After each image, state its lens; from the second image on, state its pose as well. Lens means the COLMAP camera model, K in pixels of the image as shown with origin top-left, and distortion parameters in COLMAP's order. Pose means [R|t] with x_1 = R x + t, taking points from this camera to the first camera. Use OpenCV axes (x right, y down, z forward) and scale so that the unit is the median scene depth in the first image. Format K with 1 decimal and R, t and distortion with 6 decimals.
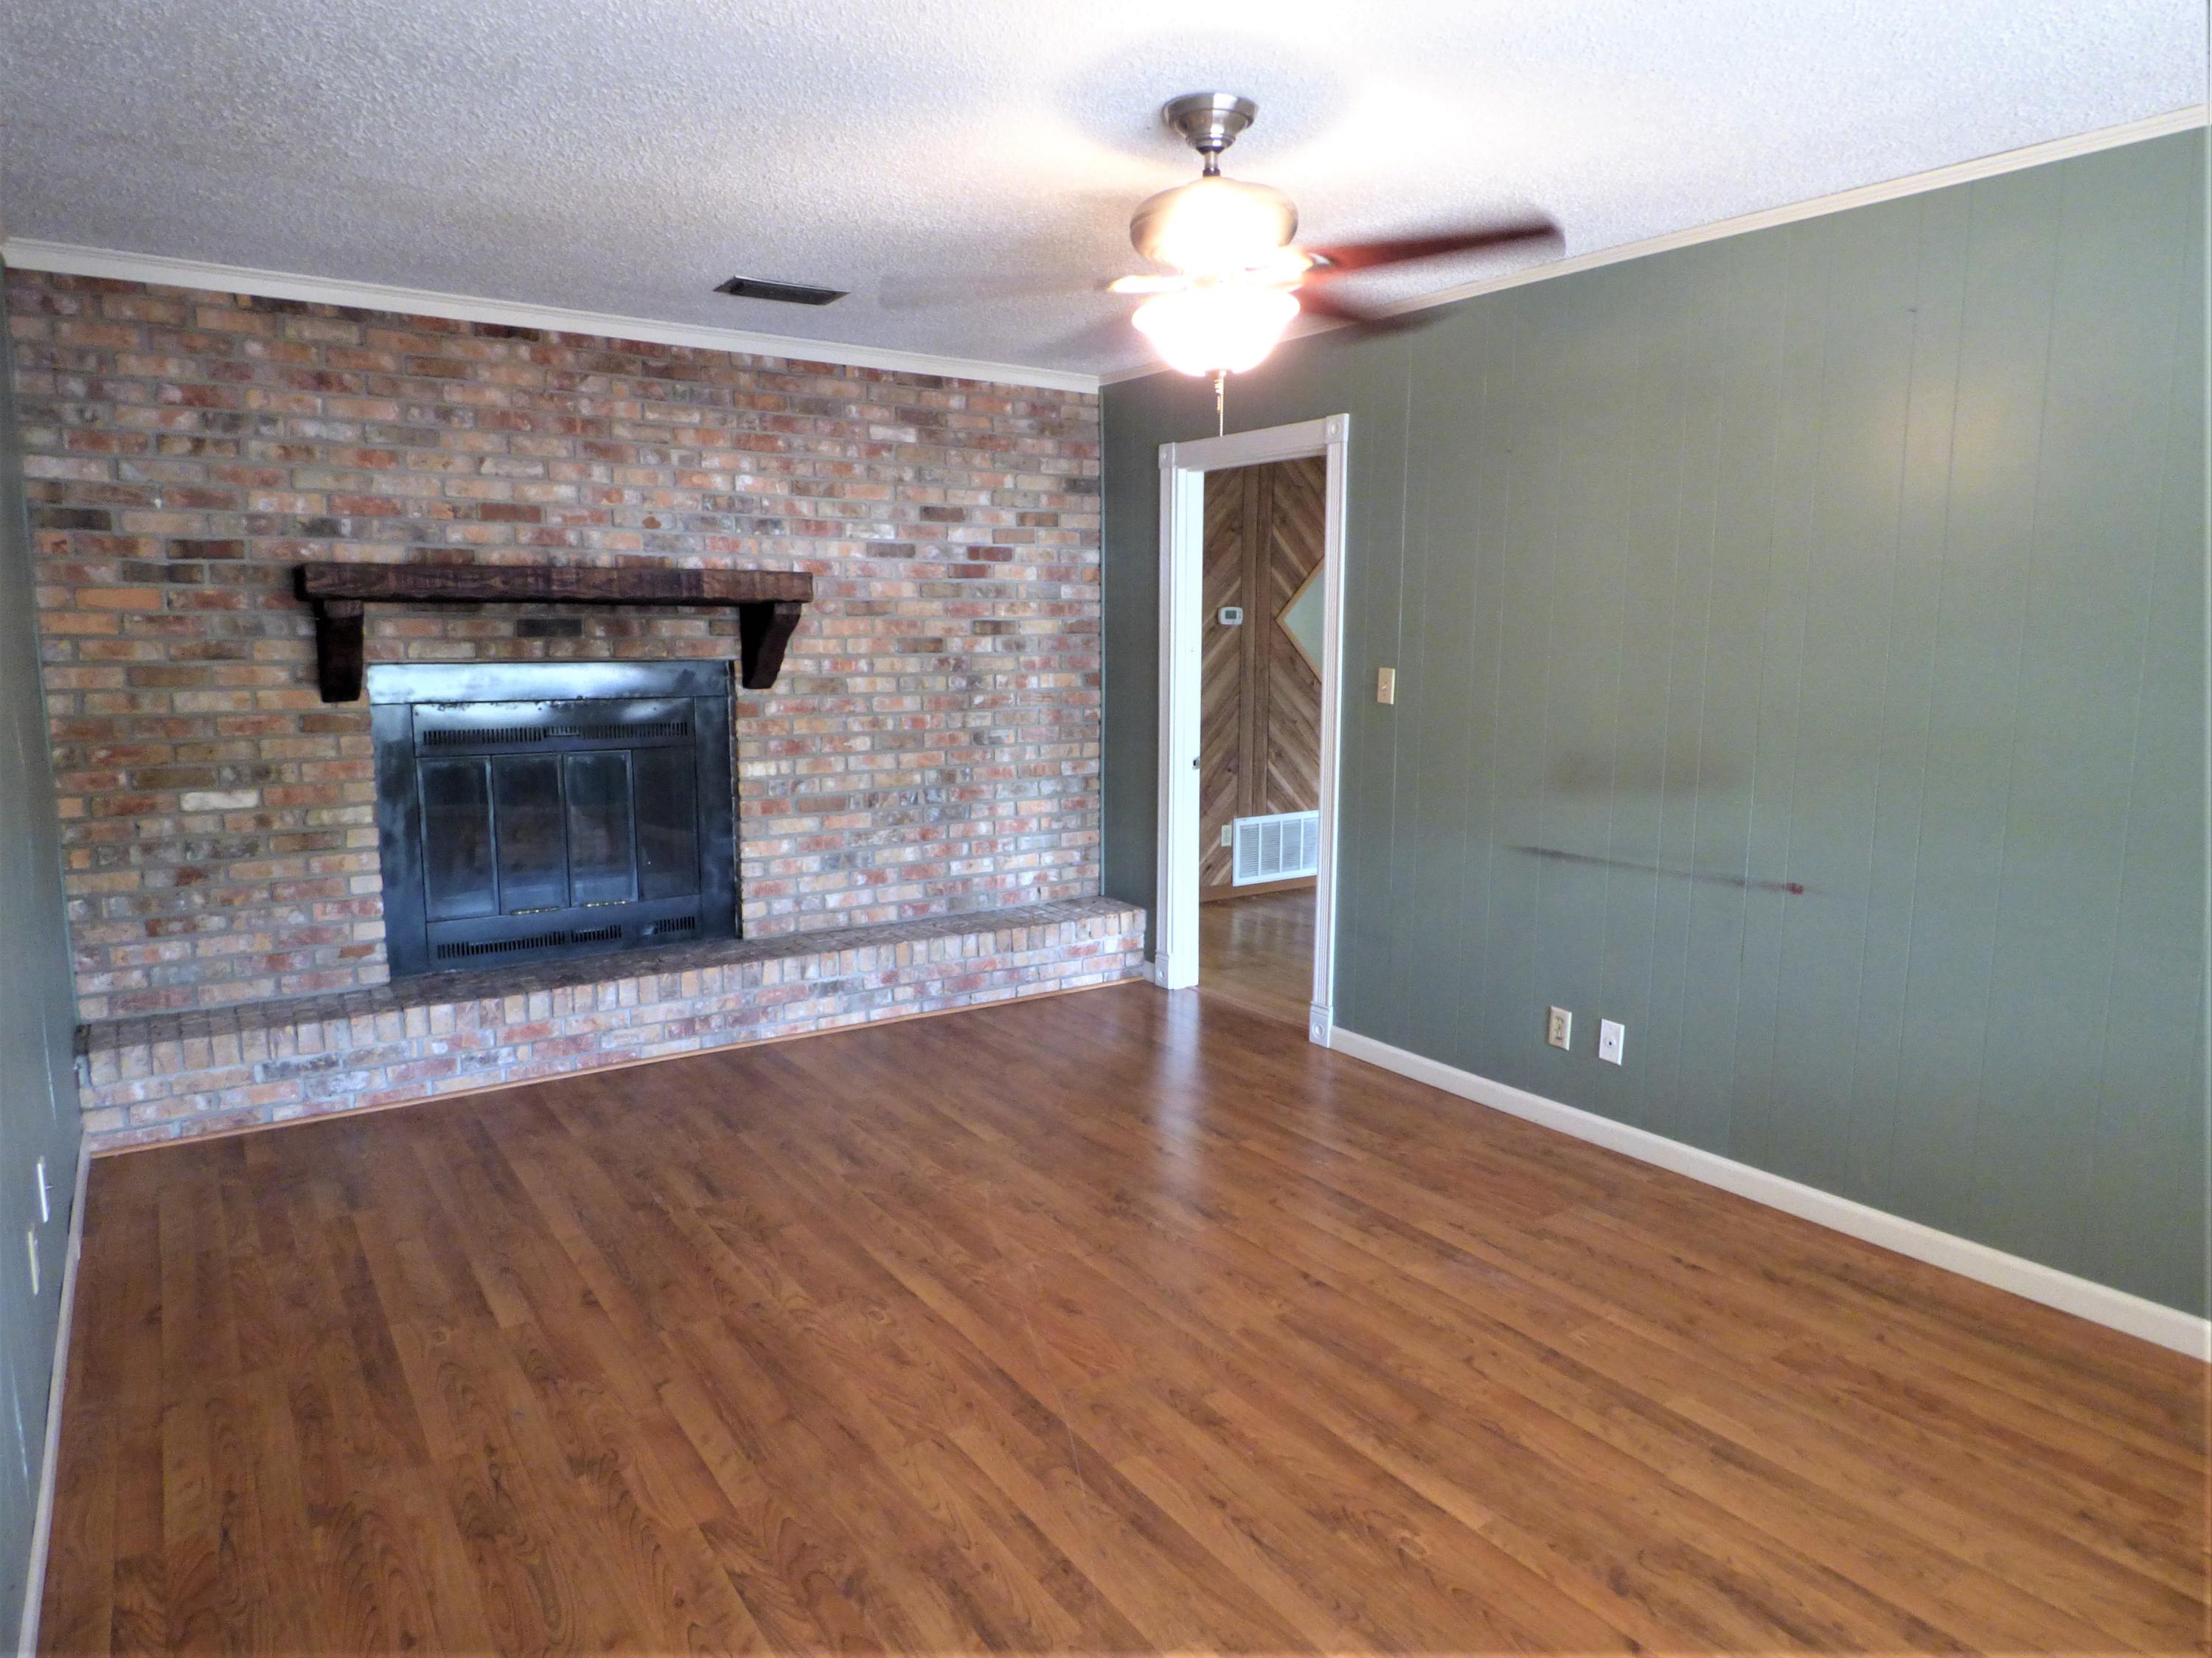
lens RADIAL K [[1332.4, 0, 1105.8], [0, 1332.4, 846.4], [0, 0, 1]] dist [-0.007228, 0.003666]
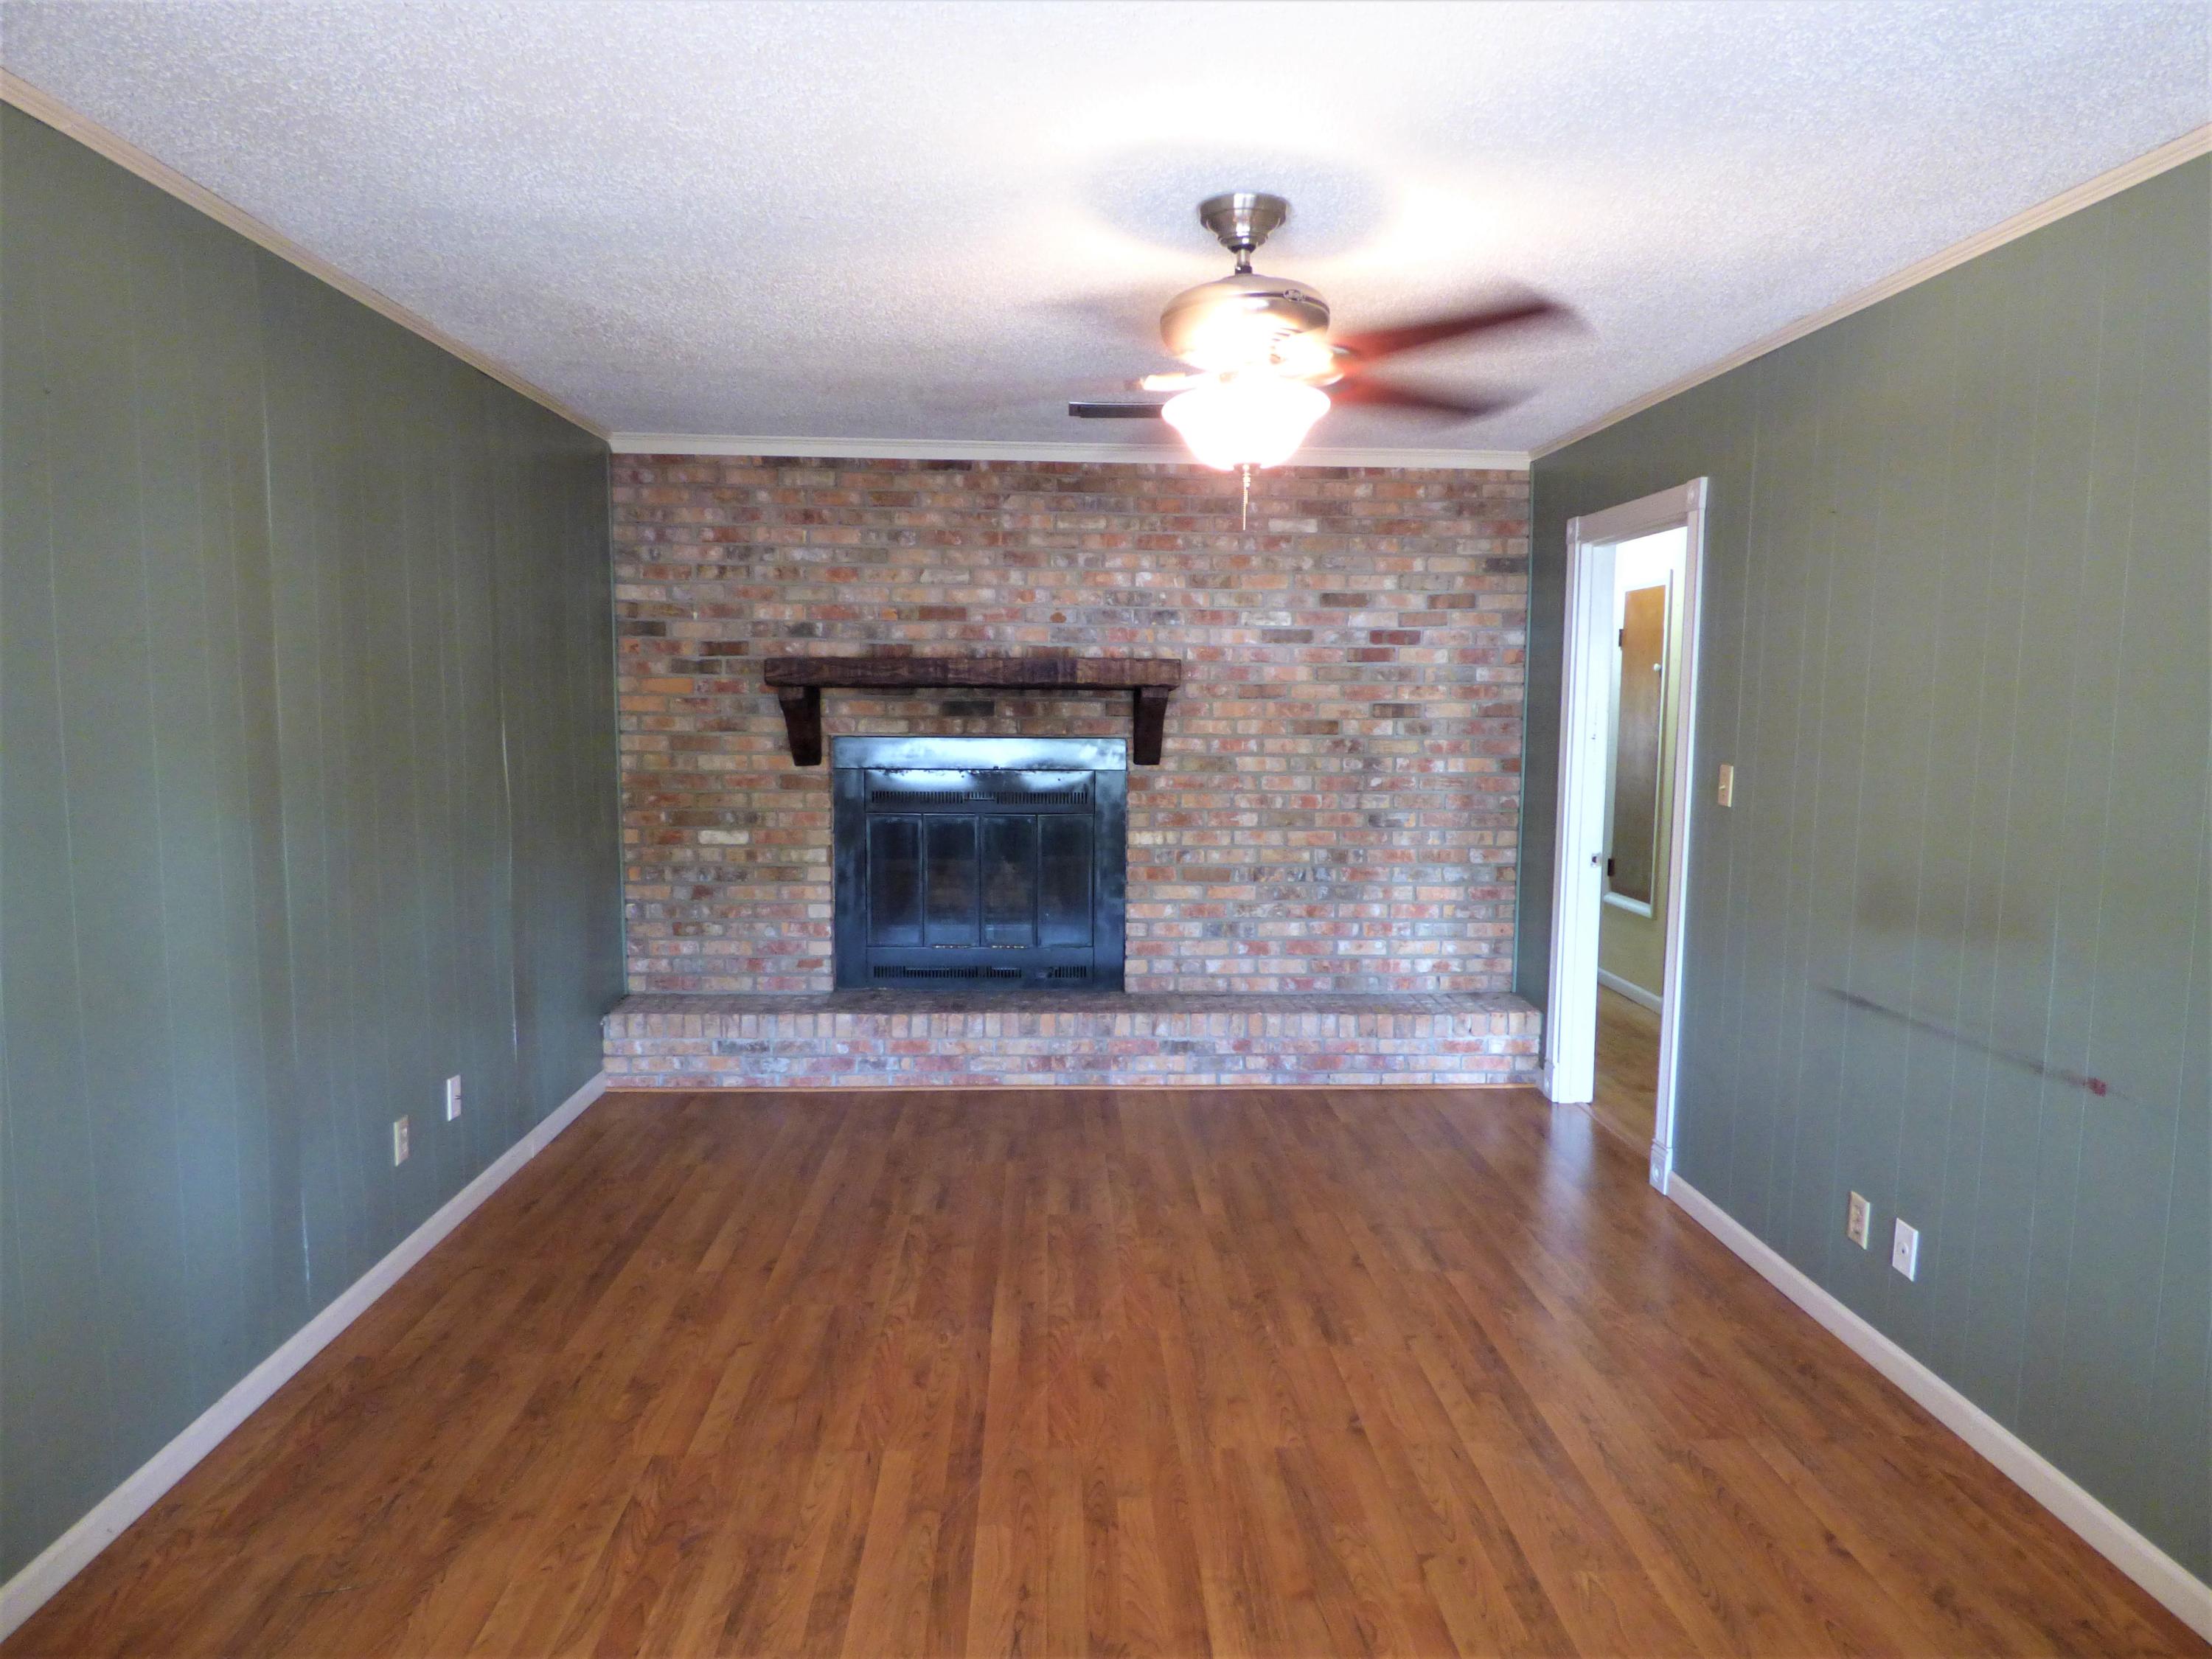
lens RADIAL K [[1332.5, 0, 1195.5], [0, 1332.5, 859.3], [0, 0, 1]] dist [-0.007228, 0.003666]
pose [[0.861479, 0.068895, -0.503097, 0.349040], [-0.088478, 0.995963, -0.015116, -0.029764], [0.500025, 0.057535, 0.864098, 0.082917]]
